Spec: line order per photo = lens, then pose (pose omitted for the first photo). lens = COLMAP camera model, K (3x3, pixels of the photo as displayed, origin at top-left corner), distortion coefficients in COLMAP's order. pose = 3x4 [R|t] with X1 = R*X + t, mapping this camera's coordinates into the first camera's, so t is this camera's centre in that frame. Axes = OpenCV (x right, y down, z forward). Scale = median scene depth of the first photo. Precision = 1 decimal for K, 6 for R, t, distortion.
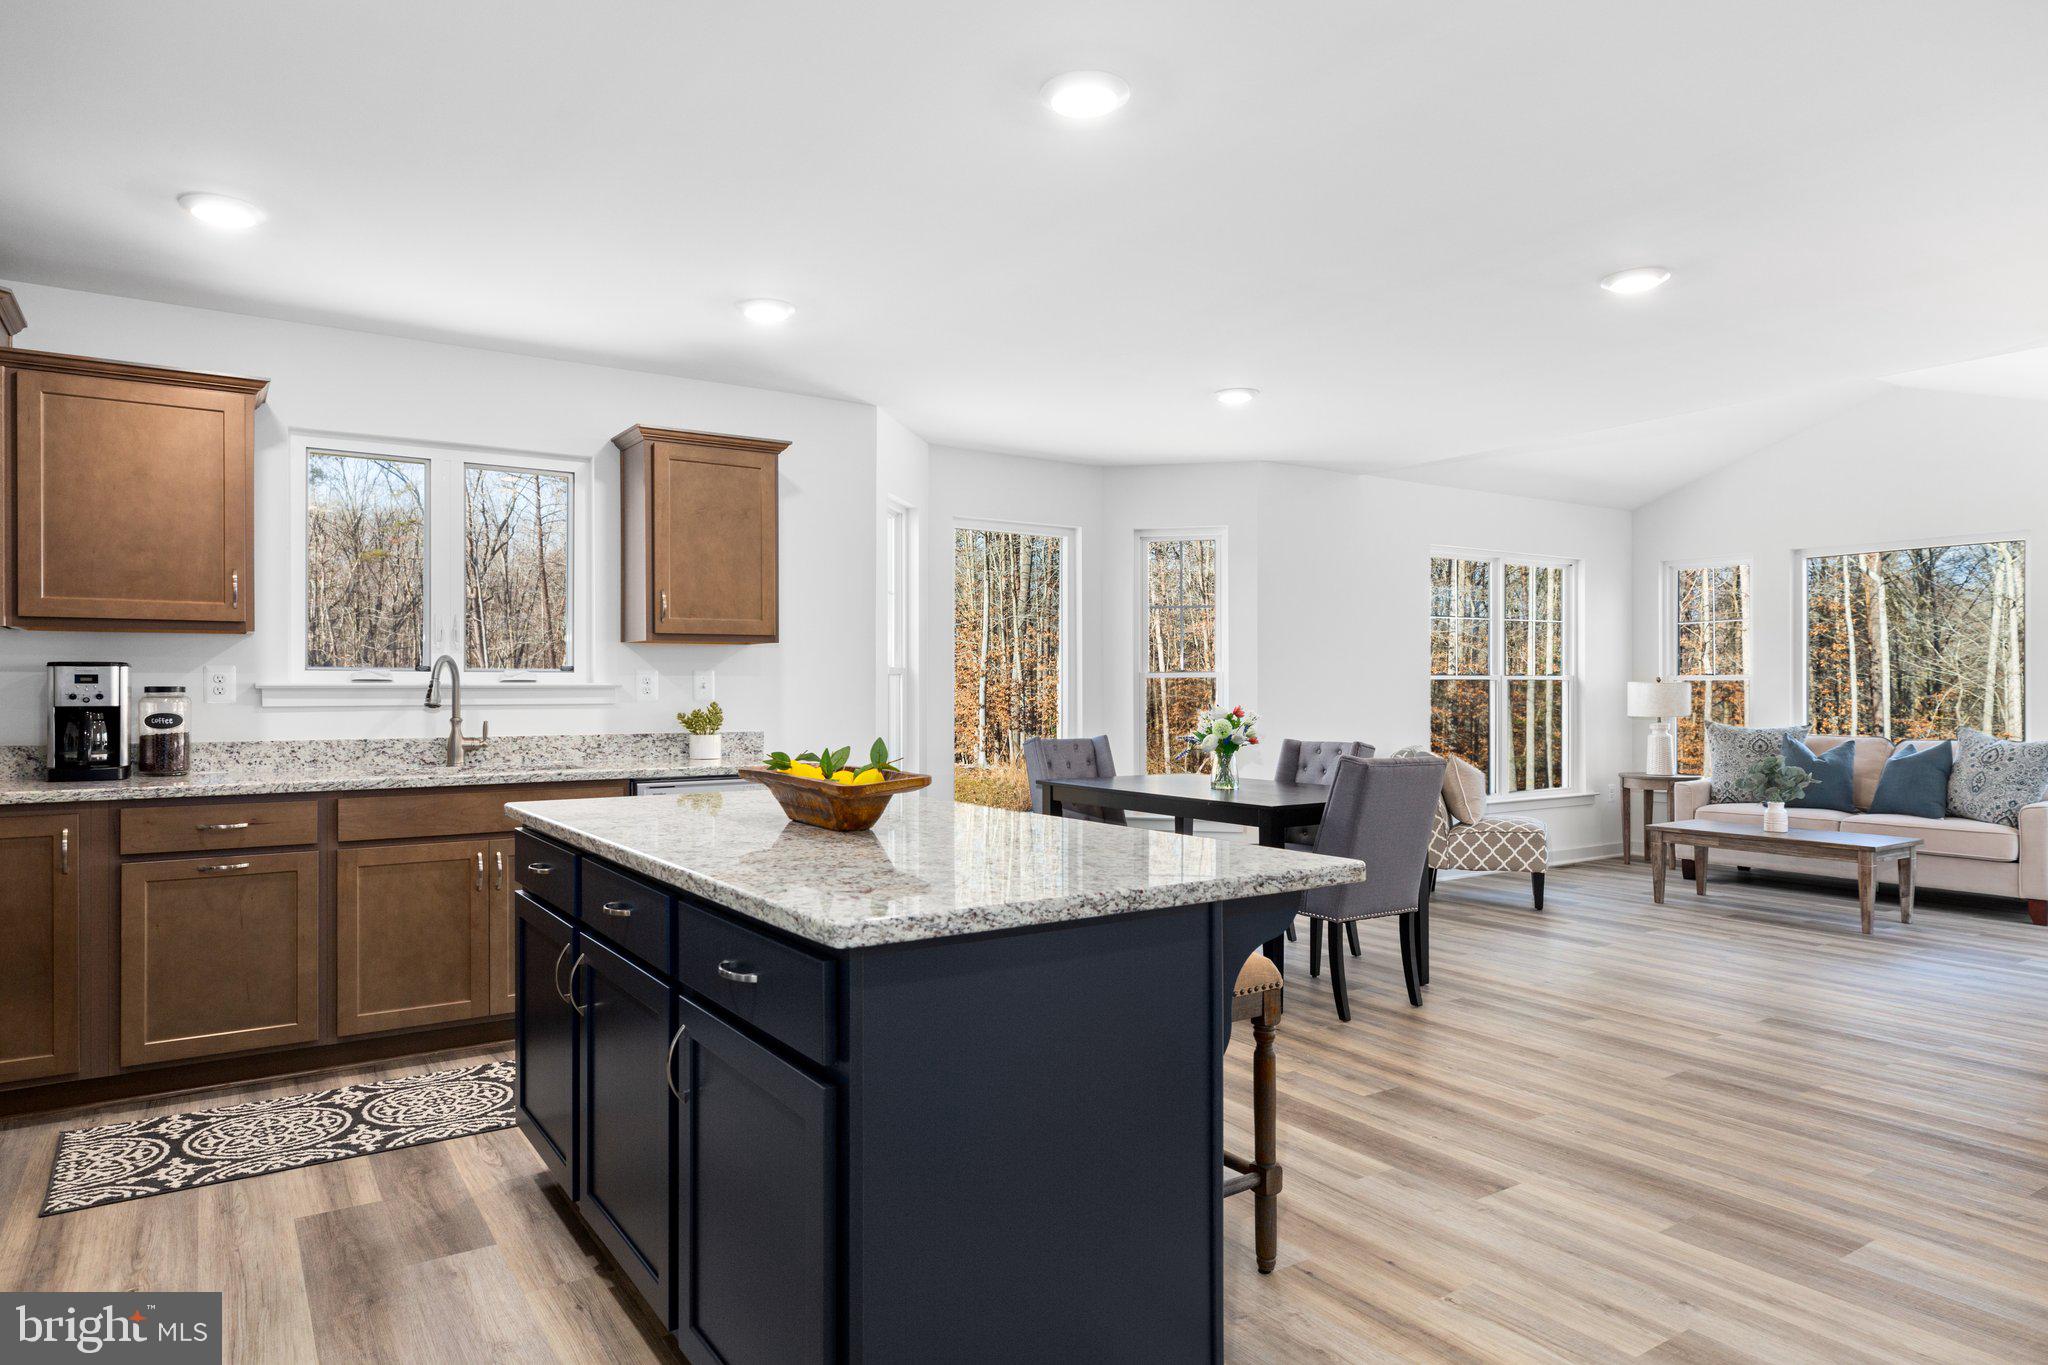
lens RADIAL K [[1222.6, 0, 1009.9], [0, 1222.6, 685.7], [0, 0, 1]] dist [0.006243, 0.001697]
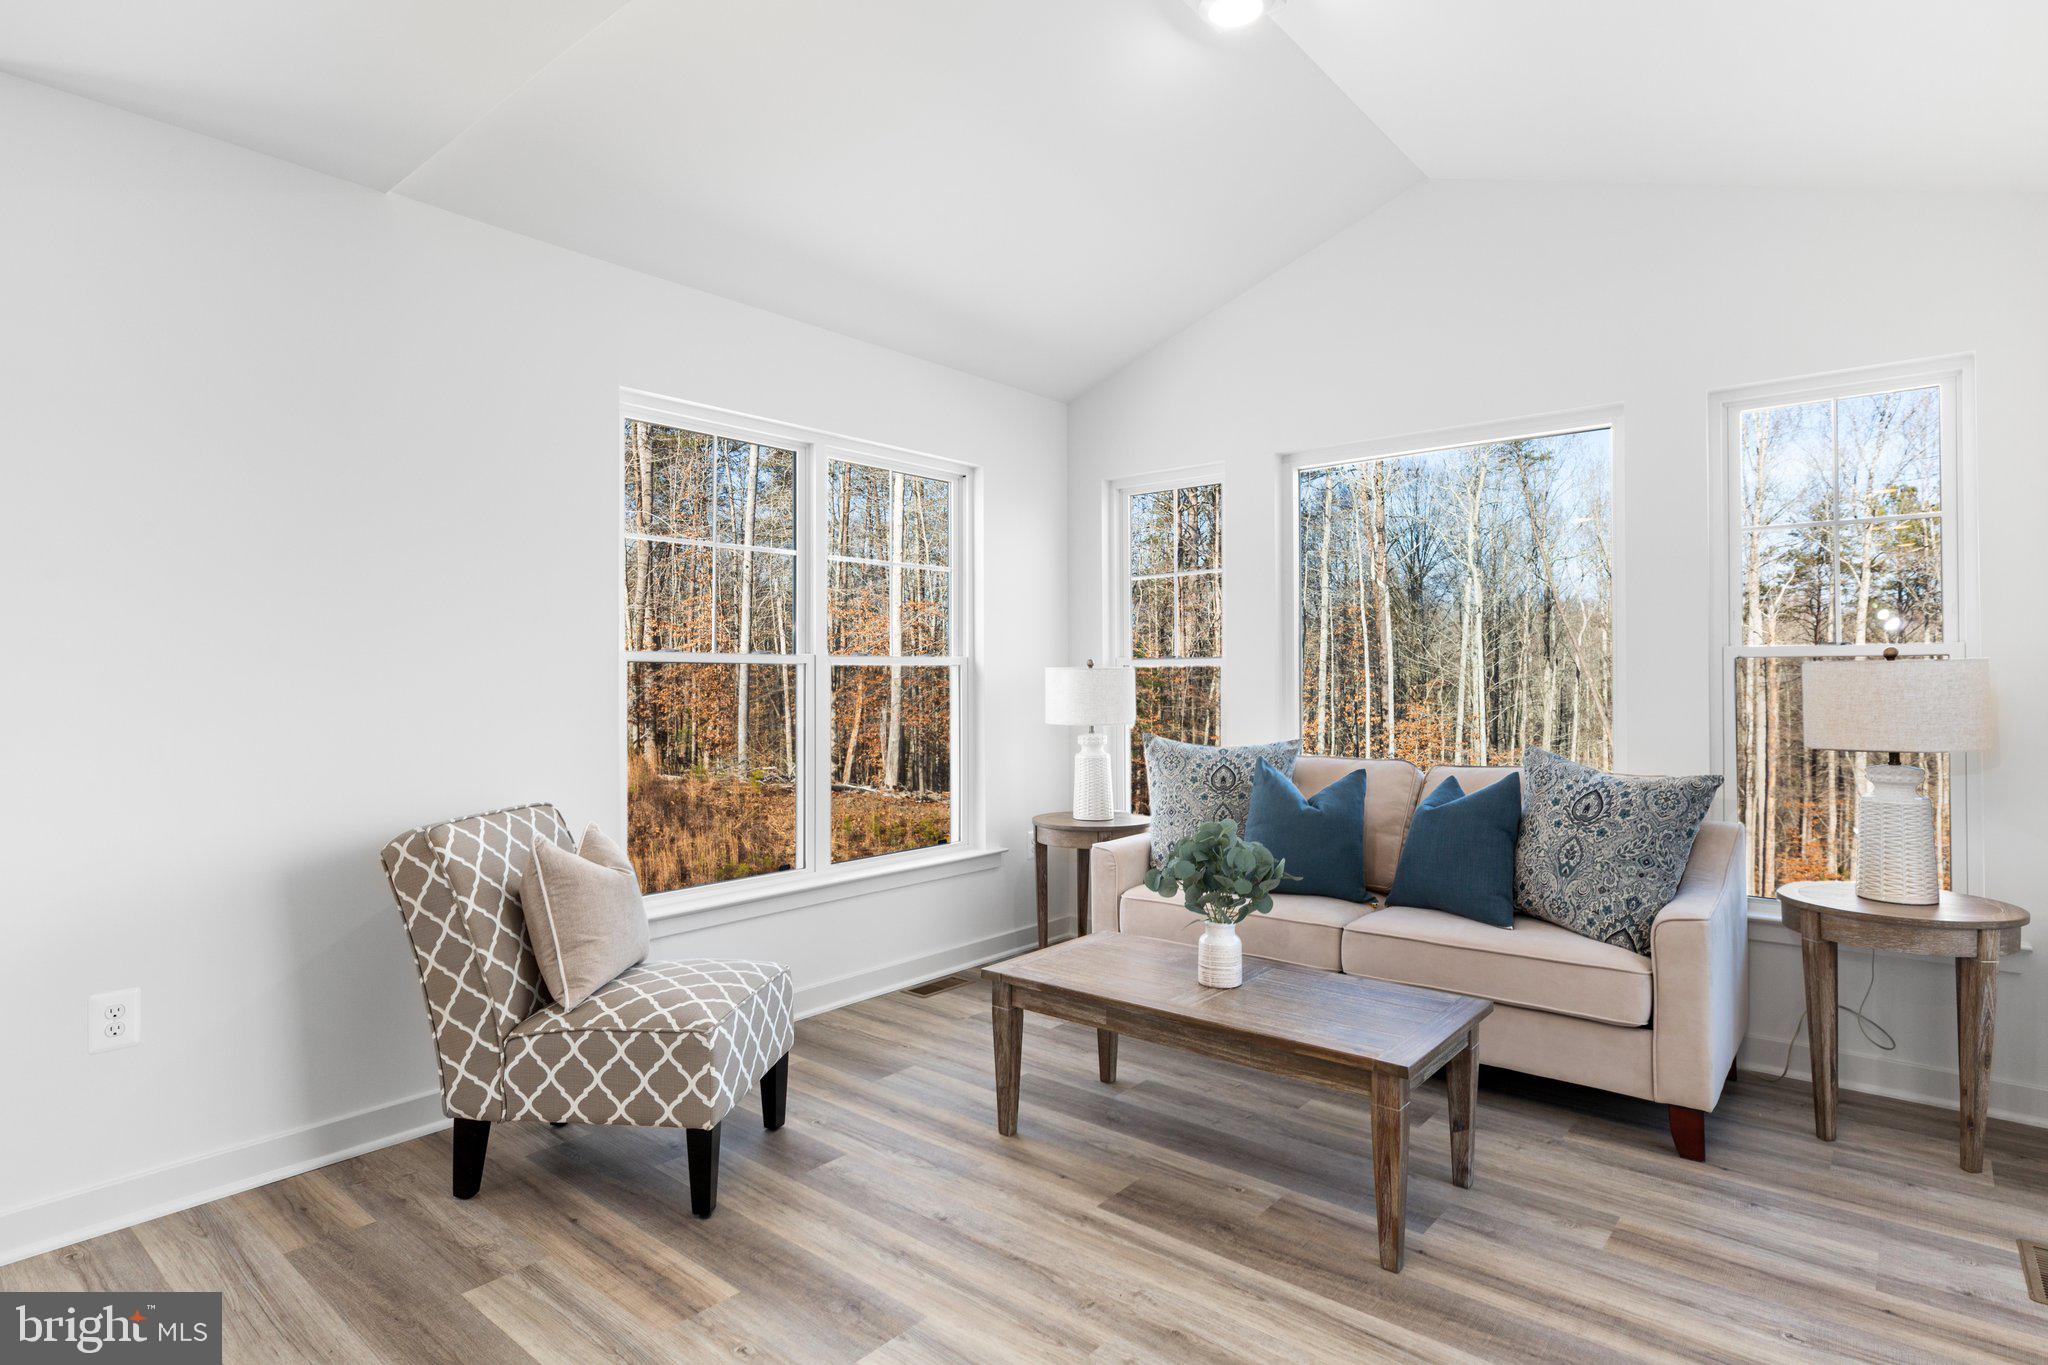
lens RADIAL K [[1065.3, 0, 1014.7], [0, 1065.3, 677.8], [0, 0, 1]] dist [-0.000514, 0.000700]
pose [[0.960293, -0.002475, 0.278982, 0.582158], [0.002678, 0.999996, -0.000349, 0.003188], [-0.278980, 0.001082, 0.960296, 0.842065]]
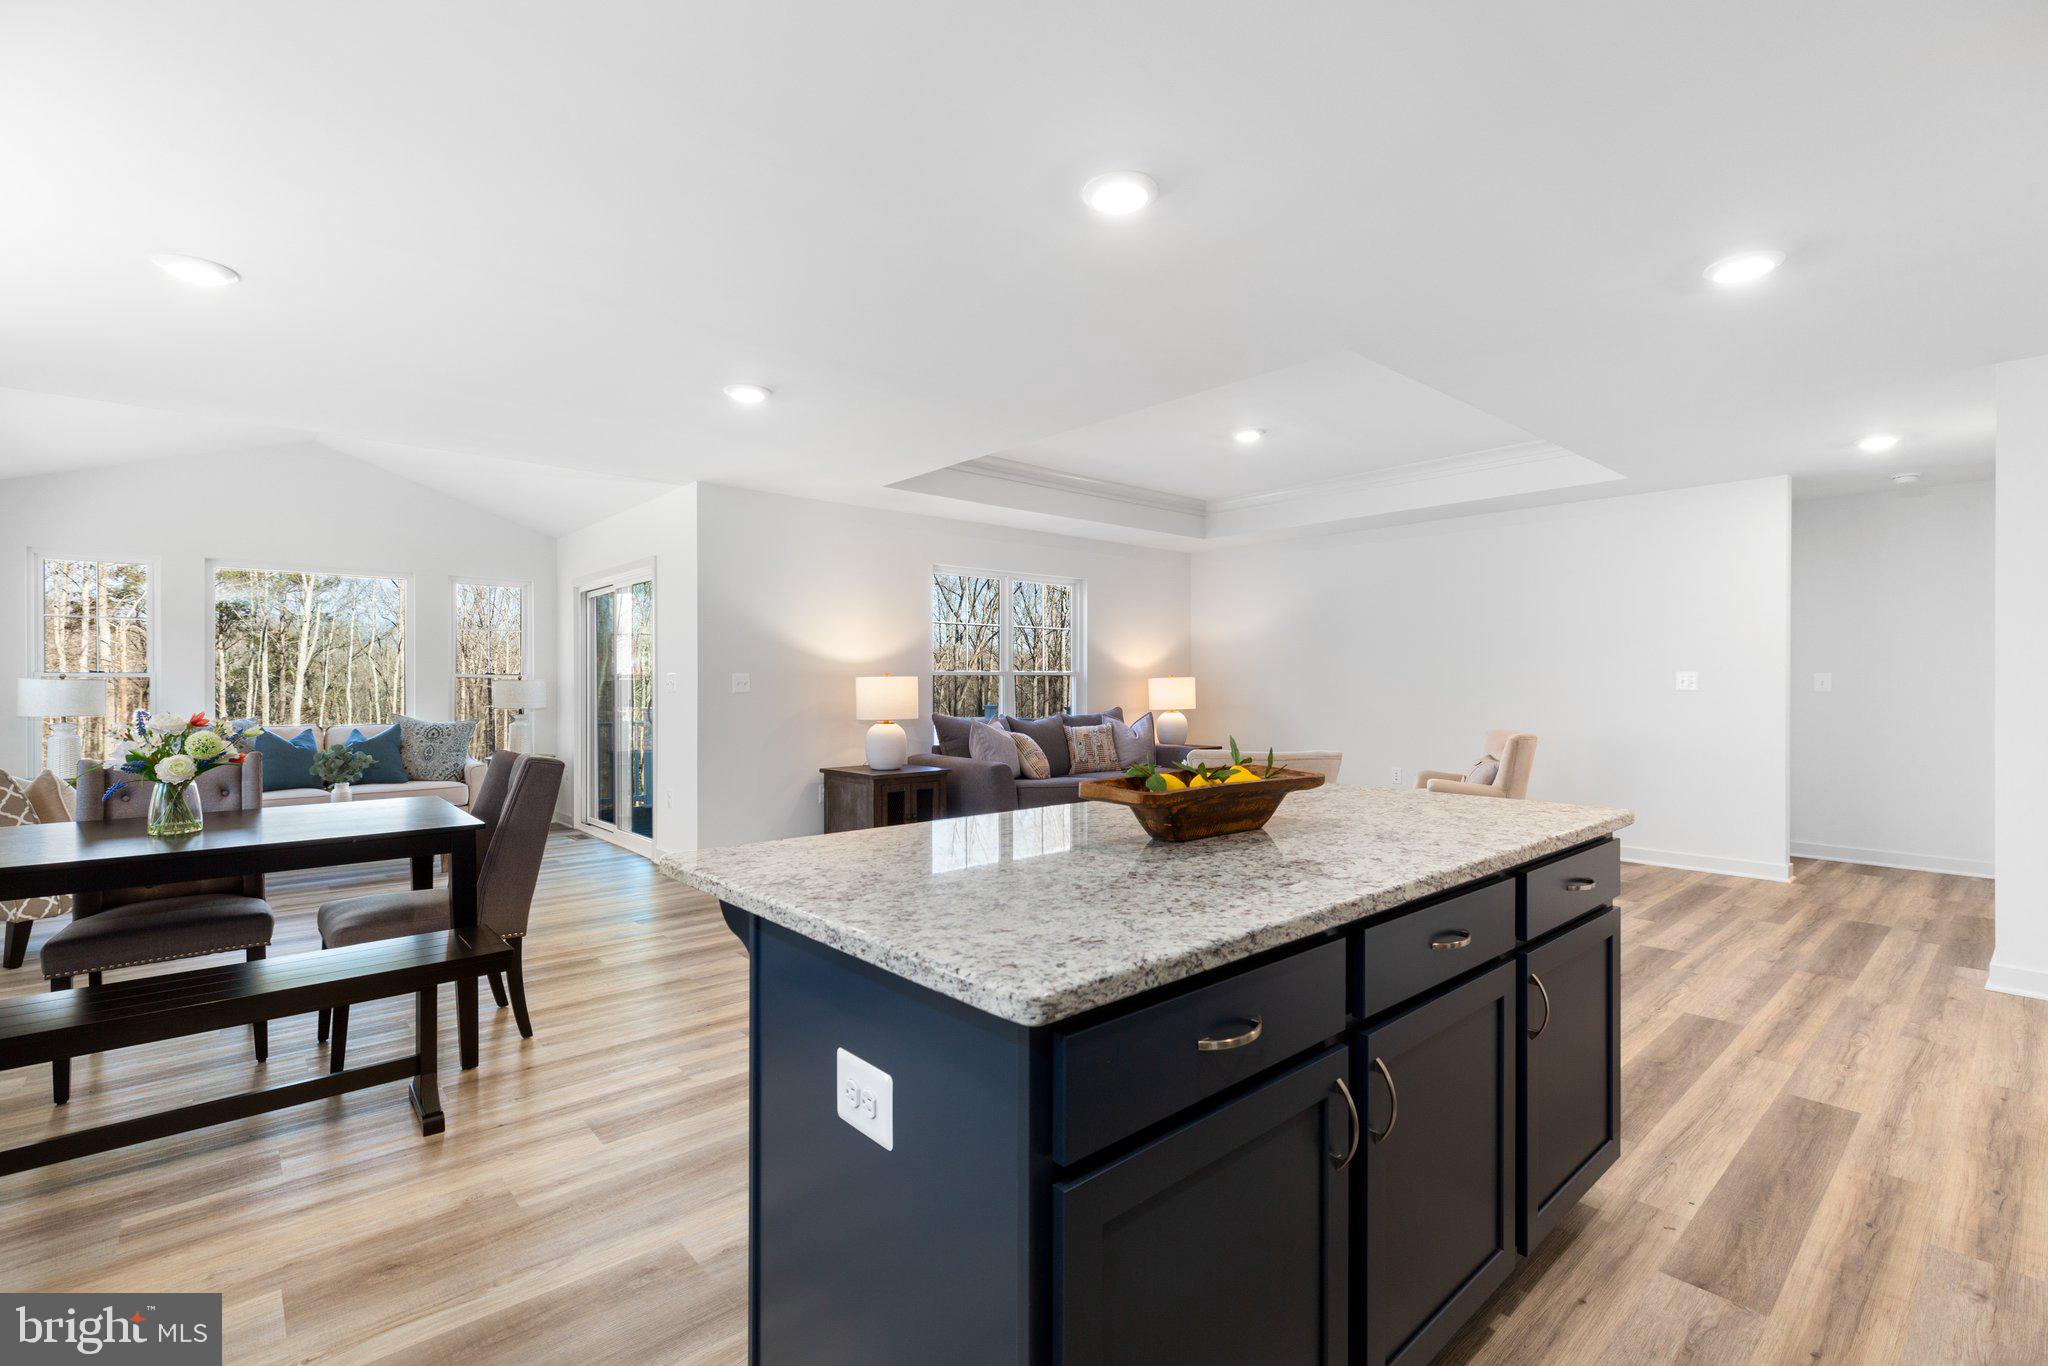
lens RADIAL K [[913.0, 0, 1015.9], [0, 913.0, 683.1], [0, 0, 1]] dist [0.004615, 0.001002]
pose [[-0.137911, 0.000973, 0.990444, -0.430564], [-0.001908, 0.999997, -0.001248, 0.000380], [-0.990443, -0.002062, -0.137909, 0.648421]]
